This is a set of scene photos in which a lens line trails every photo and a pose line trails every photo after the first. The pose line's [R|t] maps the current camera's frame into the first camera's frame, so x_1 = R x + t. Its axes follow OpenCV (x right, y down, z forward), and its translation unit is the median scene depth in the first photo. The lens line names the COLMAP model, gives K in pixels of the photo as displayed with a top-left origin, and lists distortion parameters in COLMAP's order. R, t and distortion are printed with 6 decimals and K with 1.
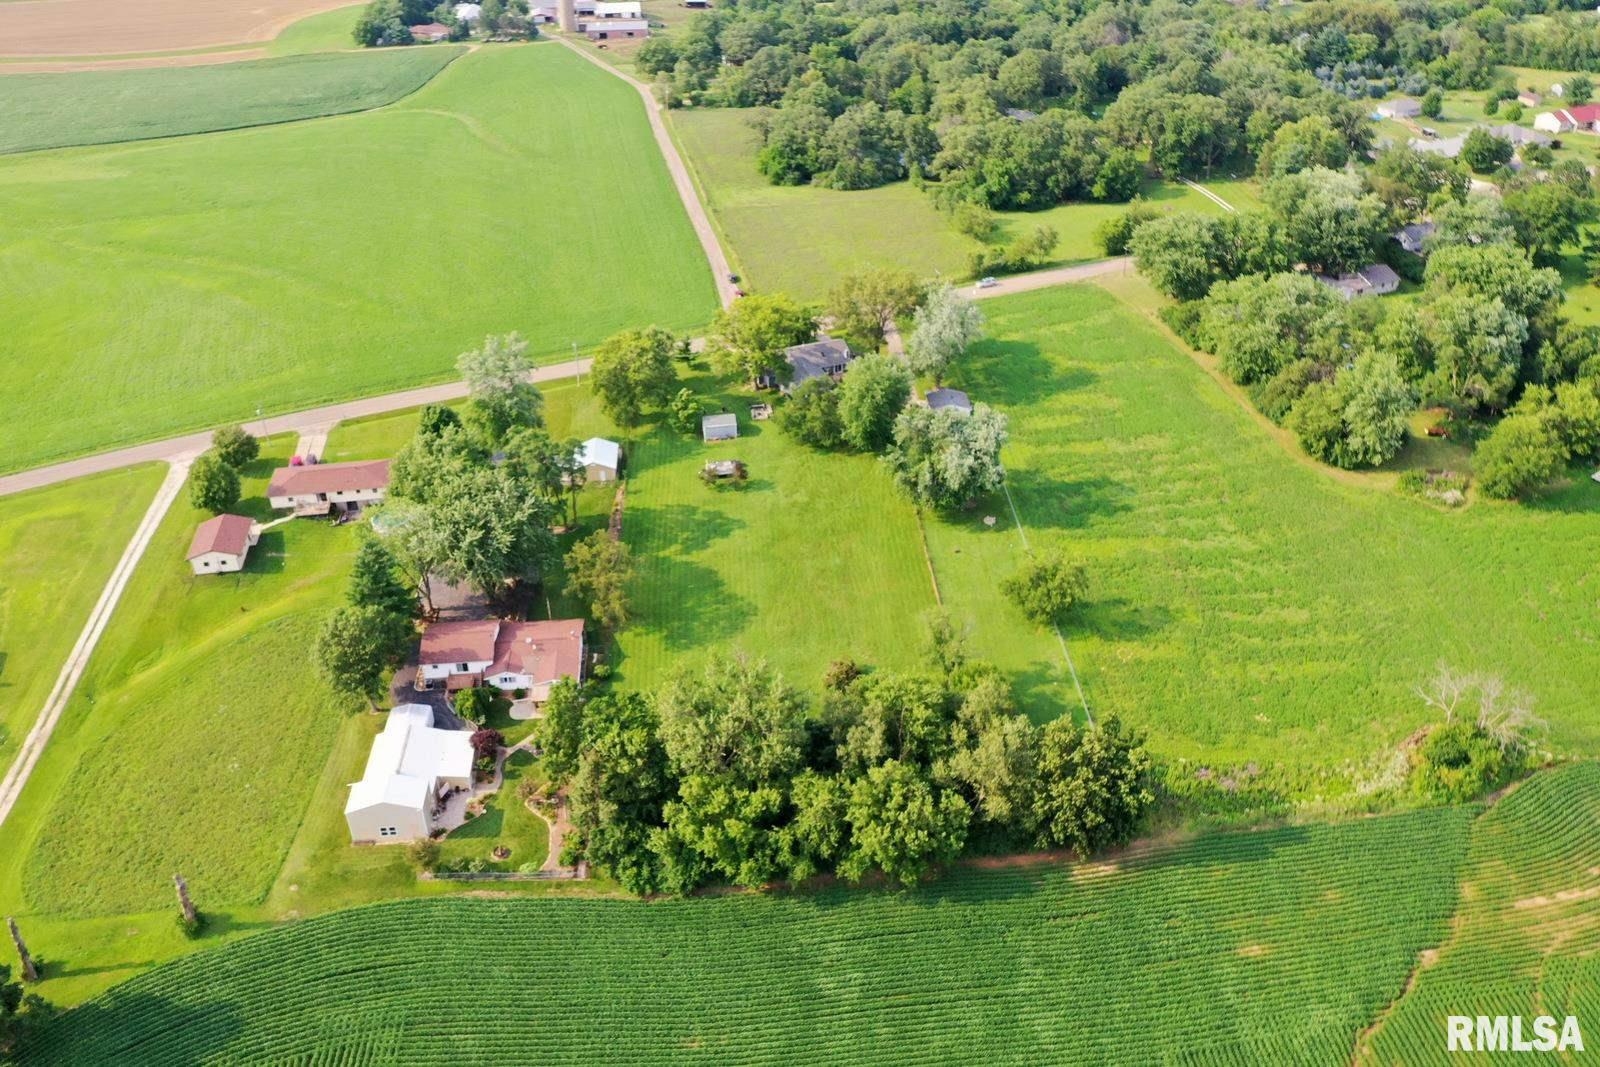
lens RADIAL K [[1264.4, 0, 790.8], [0, 1264.4, 552.7], [0, 0, 1]] dist [0.012642, 0.001255]
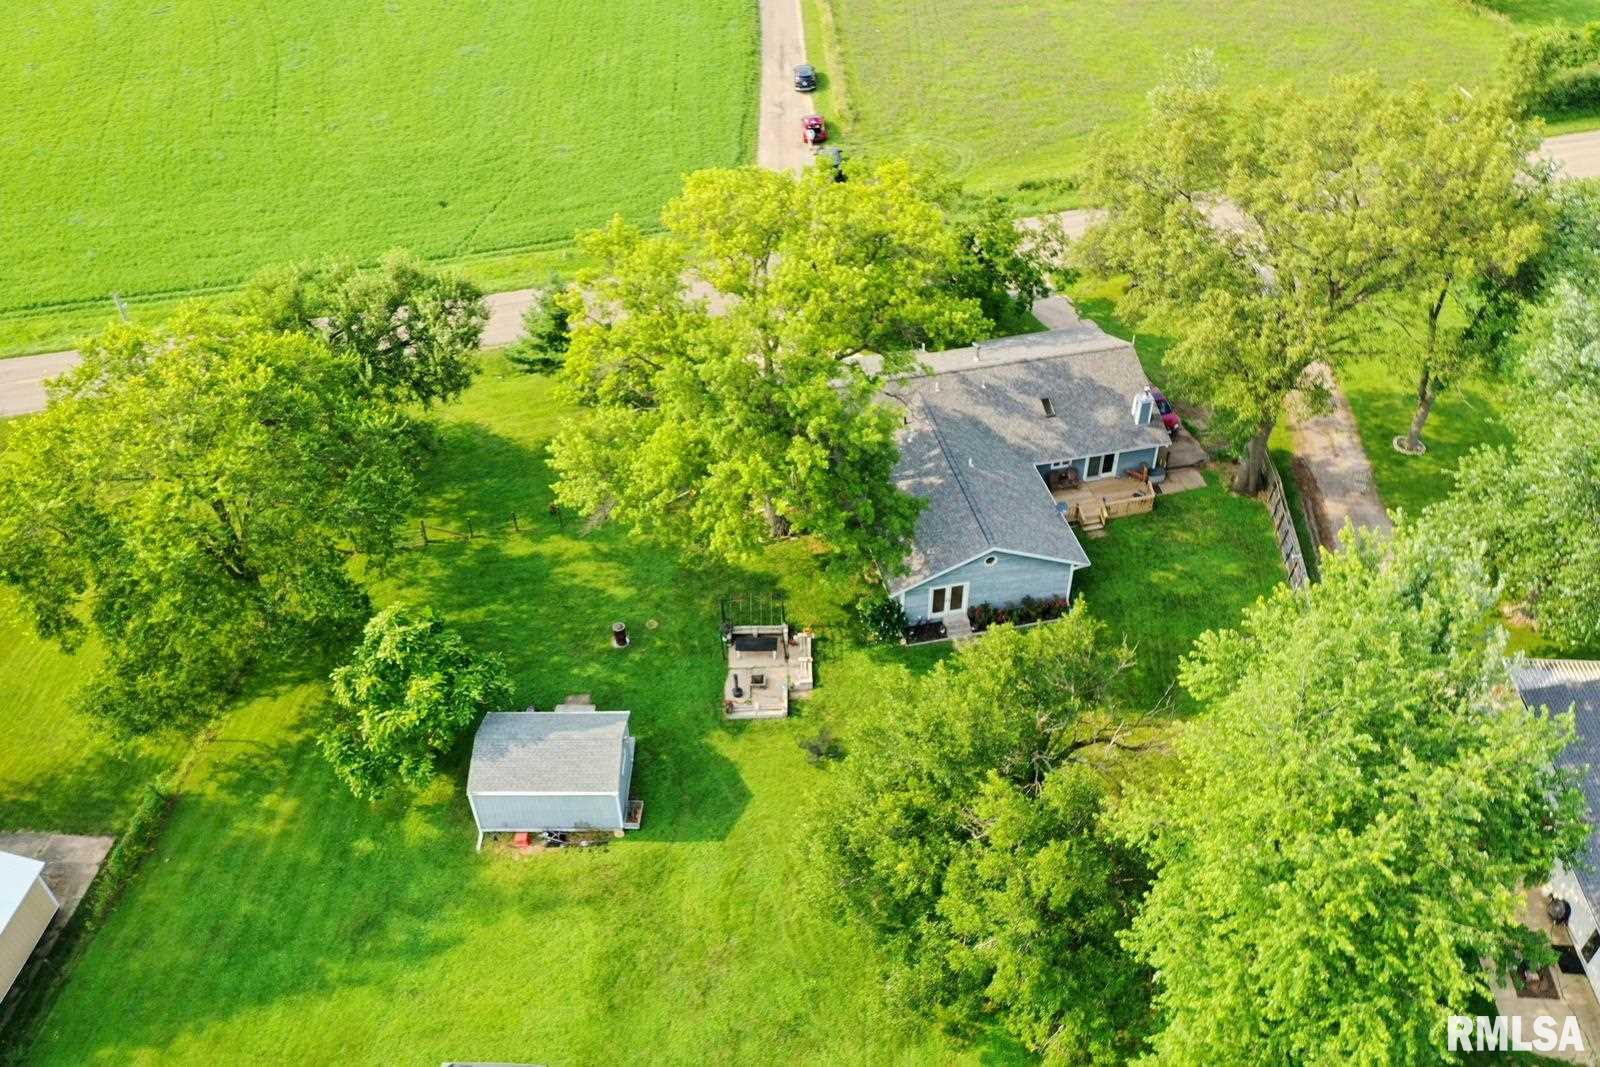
lens RADIAL K [[1264.4, 0, 790.8], [0, 1264.4, 552.7], [0, 0, 1]] dist [0.012642, 0.001255]
pose [[0.989670, 0.099909, -0.102816, 0.003330], [-0.083759, 0.984993, 0.150909, -0.163960], [0.116350, -0.140738, 0.983186, 0.742644]]
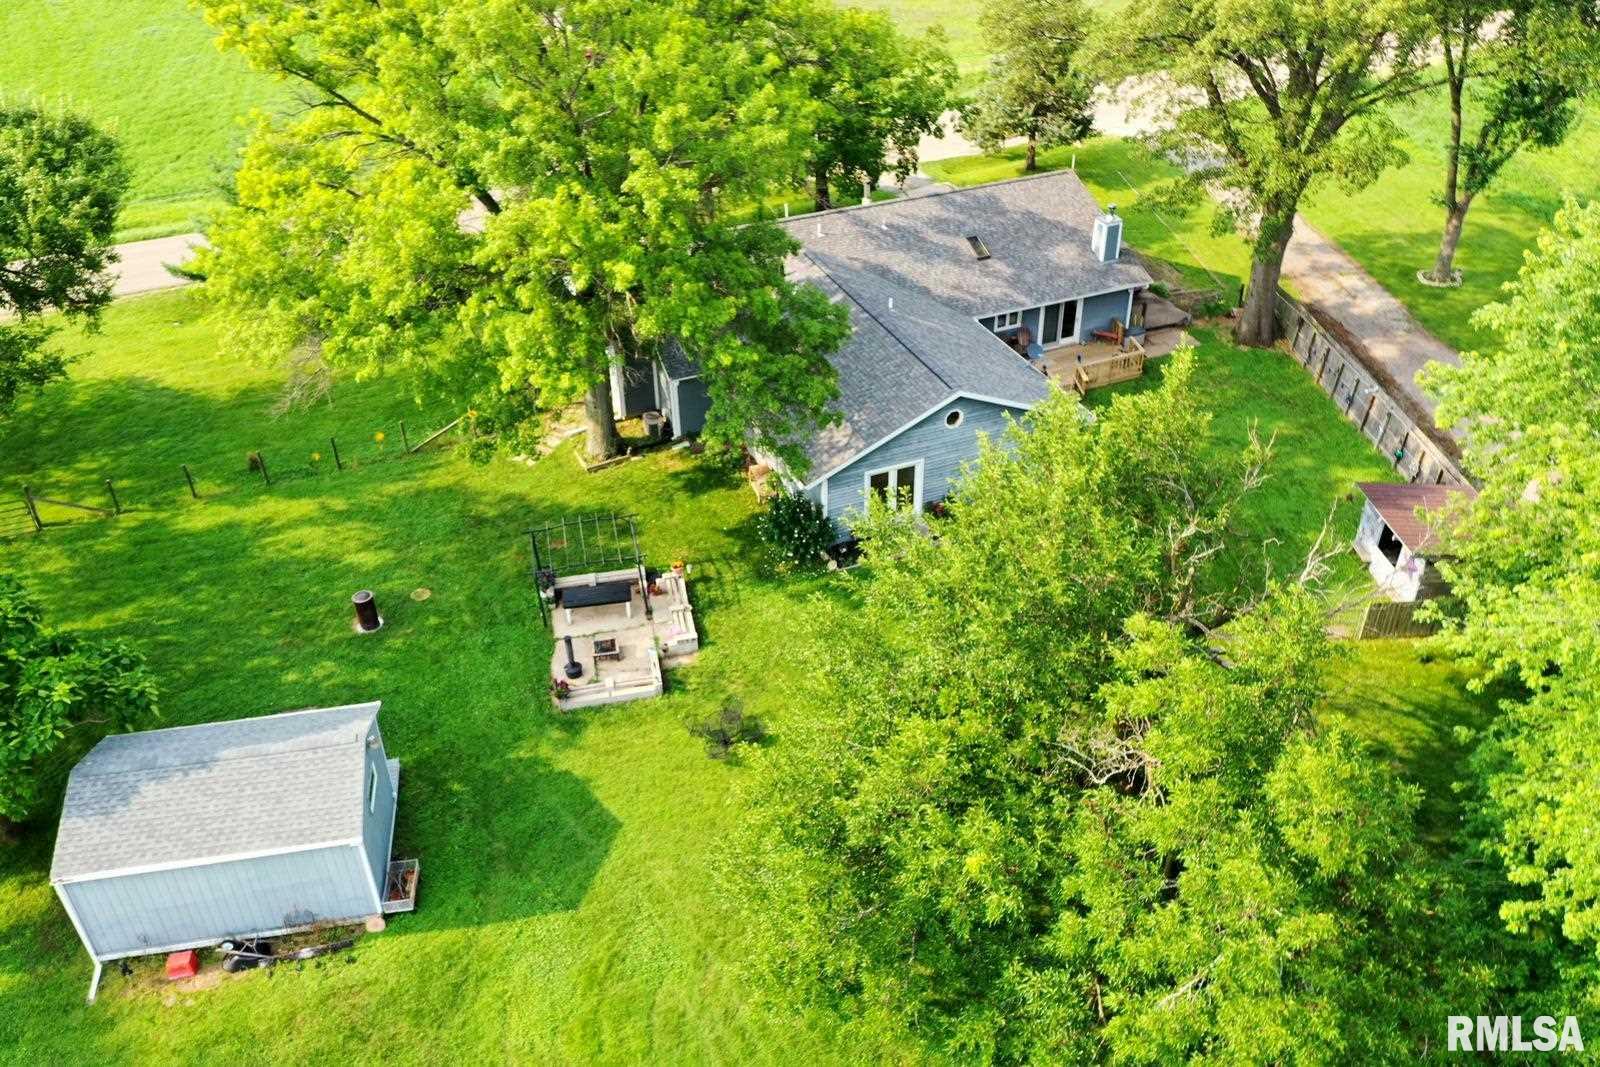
lens RADIAL K [[1264.4, 0, 790.8], [0, 1264.4, 552.7], [0, 0, 1]] dist [0.012642, 0.001255]
pose [[0.999076, -0.013185, 0.040907, -0.009107], [0.011922, 0.999449, 0.030964, -0.120858], [-0.041292, -0.030448, 0.998683, 0.825240]]
